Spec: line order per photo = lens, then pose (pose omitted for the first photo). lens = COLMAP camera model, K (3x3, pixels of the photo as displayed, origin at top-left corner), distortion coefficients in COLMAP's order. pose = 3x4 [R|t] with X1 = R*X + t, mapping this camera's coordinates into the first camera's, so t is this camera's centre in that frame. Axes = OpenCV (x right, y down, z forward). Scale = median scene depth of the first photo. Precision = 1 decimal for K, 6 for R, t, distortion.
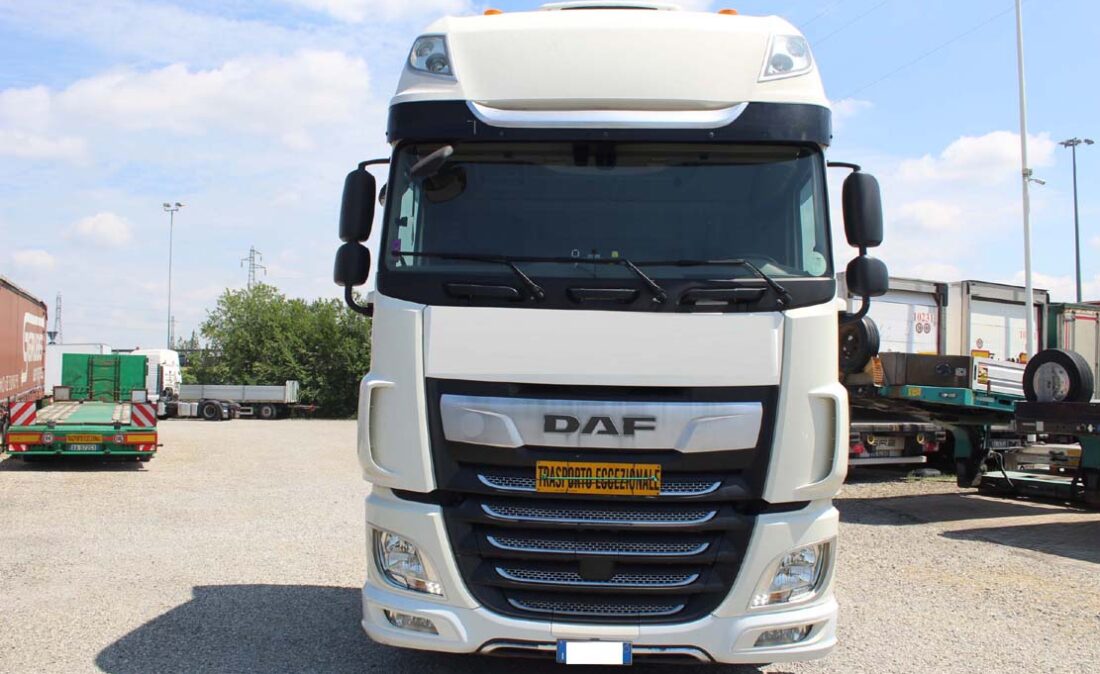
lens RADIAL K [[919.6, 0, 550.0], [0, 919.6, 337.0], [0, 0, 1]] dist [-0.077212, 0.006960]
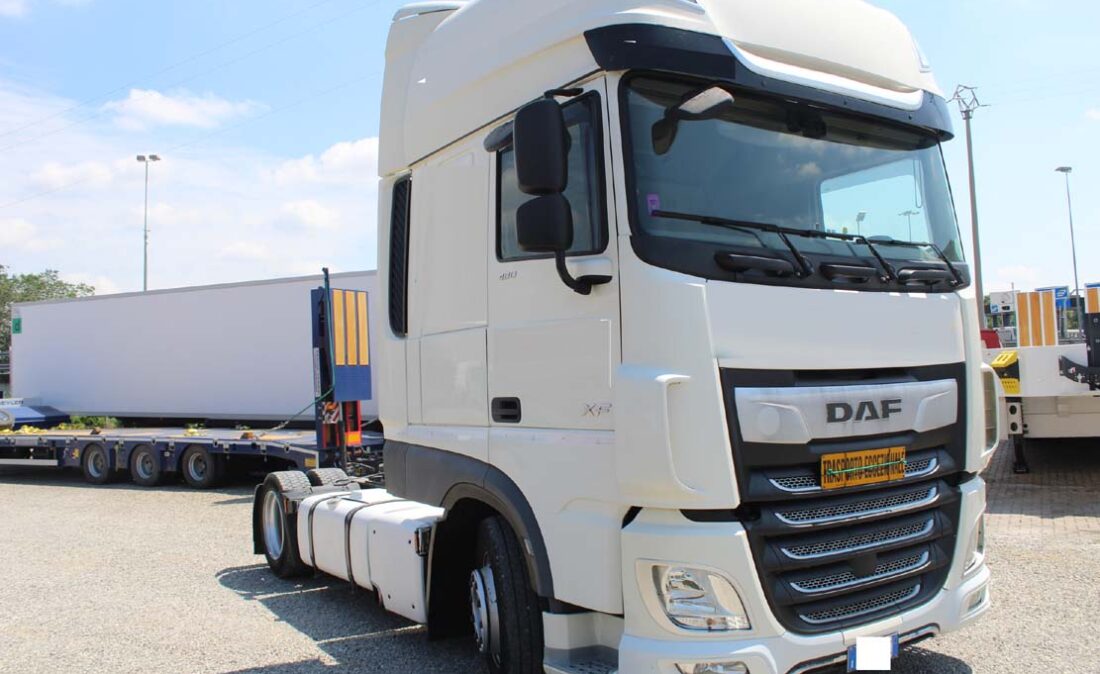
lens RADIAL K [[919.6, 0, 550.0], [0, 919.6, 337.0], [0, 0, 1]] dist [-0.077212, 0.006960]
pose [[0.795810, -0.017697, 0.605287, -0.764937], [0.014271, 0.999843, 0.010470, 0.006303], [-0.605378, 0.000306, 0.795938, 0.453716]]
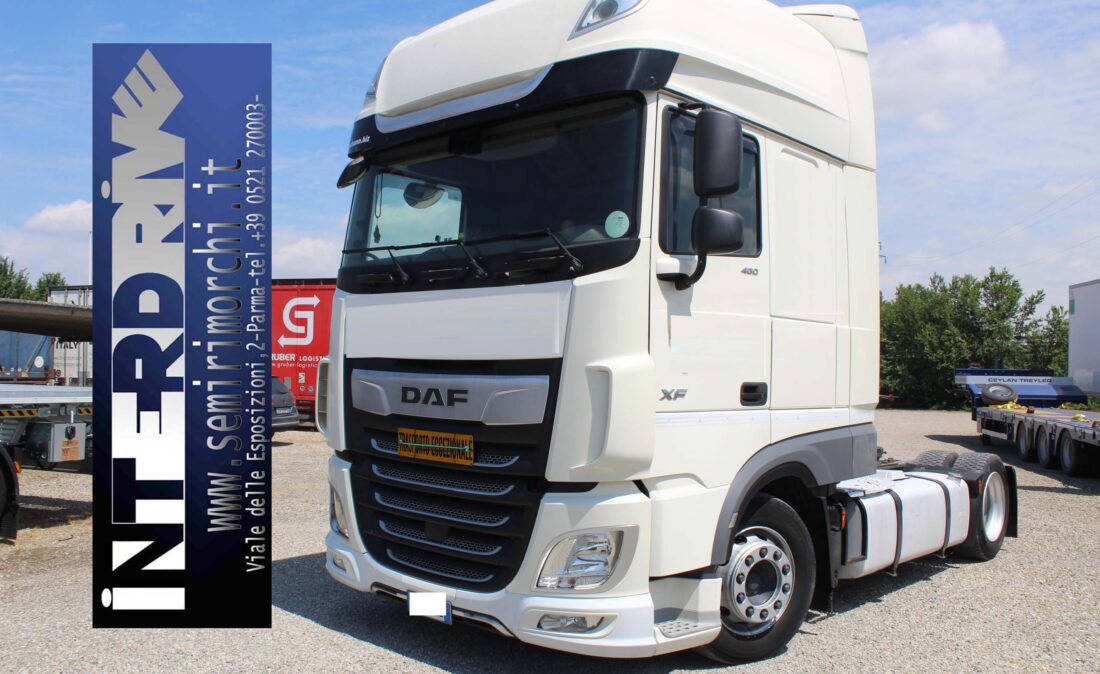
lens RADIAL K [[919.6, 0, 550.0], [0, 919.6, 337.0], [0, 0, 1]] dist [-0.077212, 0.006960]
pose [[0.775925, -0.025974, -0.630290, 0.837526], [0.032163, 0.999481, -0.001593, 0.032239], [0.630005, -0.019036, 0.776358, 0.253634]]
